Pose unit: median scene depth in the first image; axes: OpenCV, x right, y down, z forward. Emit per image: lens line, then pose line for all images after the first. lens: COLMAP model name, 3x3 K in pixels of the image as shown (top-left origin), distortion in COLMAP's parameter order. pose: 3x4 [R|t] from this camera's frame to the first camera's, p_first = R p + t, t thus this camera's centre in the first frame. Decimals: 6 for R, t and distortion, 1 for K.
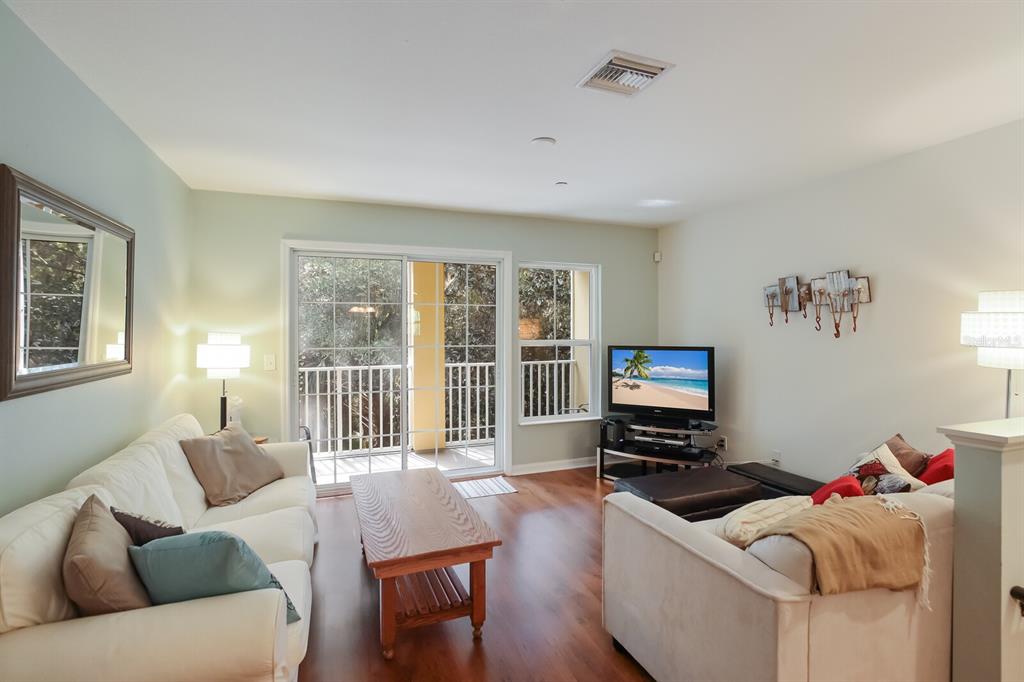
lens RADIAL K [[482.8, 0, 518.7], [0, 482.8, 335.2], [0, 0, 1]] dist [-0.023313, 0.006561]
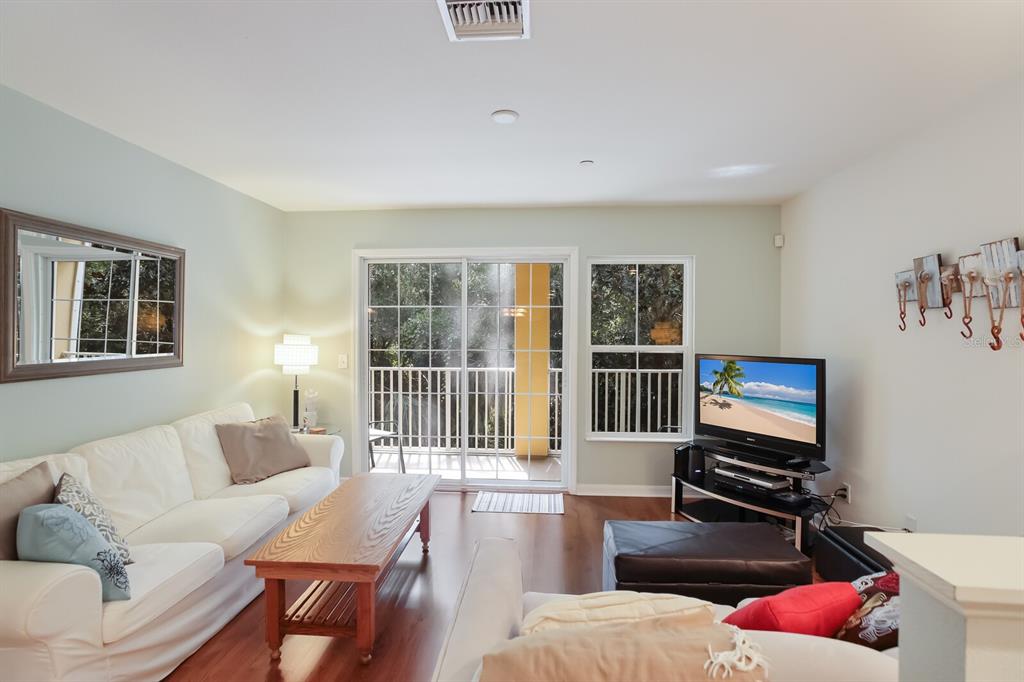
lens RADIAL K [[482.8, 0, 514.7], [0, 482.8, 341.2], [0, 0, 1]] dist [-0.023313, 0.006561]
pose [[0.904889, 0.013407, -0.425437, 0.291715], [-0.011349, 0.999908, 0.007372, -0.002376], [0.425497, -0.001843, 0.904958, 0.149199]]
